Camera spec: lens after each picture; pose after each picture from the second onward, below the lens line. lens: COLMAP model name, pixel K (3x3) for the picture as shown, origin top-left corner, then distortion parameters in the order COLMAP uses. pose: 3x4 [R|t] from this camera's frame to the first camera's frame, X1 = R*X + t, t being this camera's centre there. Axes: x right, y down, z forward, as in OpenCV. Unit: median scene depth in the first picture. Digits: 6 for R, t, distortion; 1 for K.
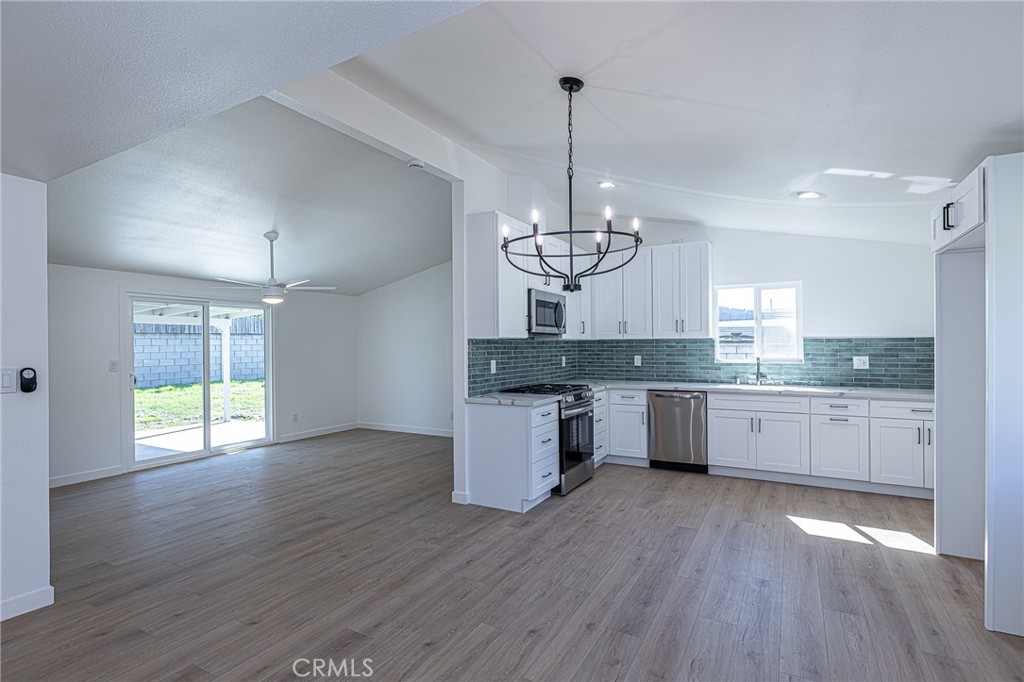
lens RADIAL K [[491.1, 0, 512.0], [0, 491.1, 341.0], [0, 0, 1]] dist [-0.001436, 0.000233]
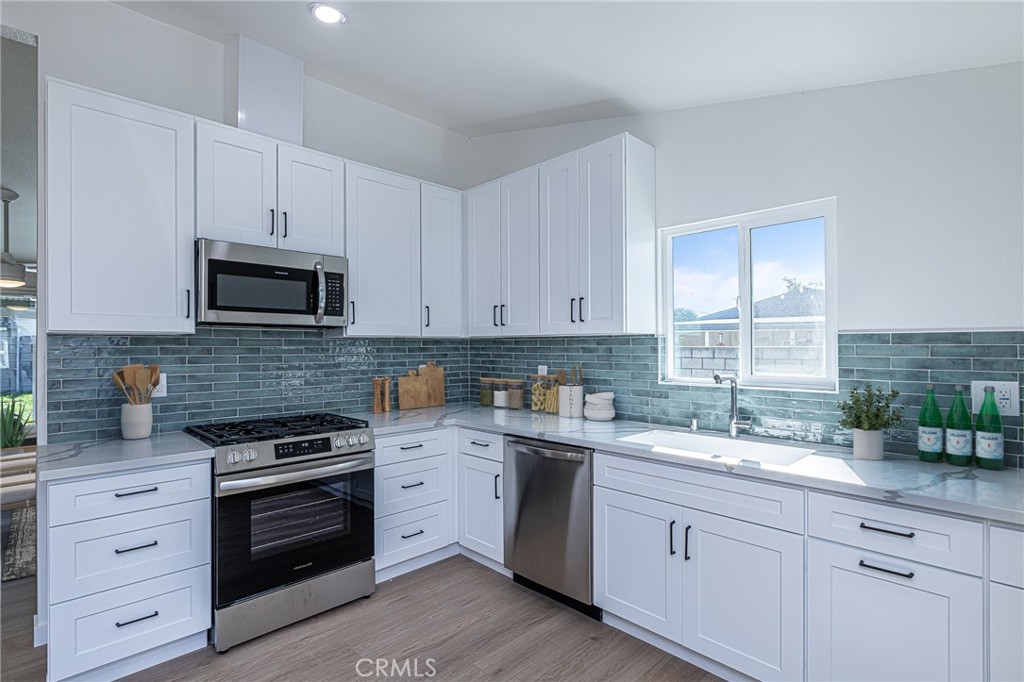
lens RADIAL K [[491.1, 0, 512.0], [0, 491.1, 341.0], [0, 0, 1]] dist [-0.001436, 0.000233]
pose [[0.960141, 0.002072, -0.279508, 0.440142], [-0.002206, 0.999998, -0.000166, 0.001800], [0.279507, 0.000776, 0.960143, 0.515381]]
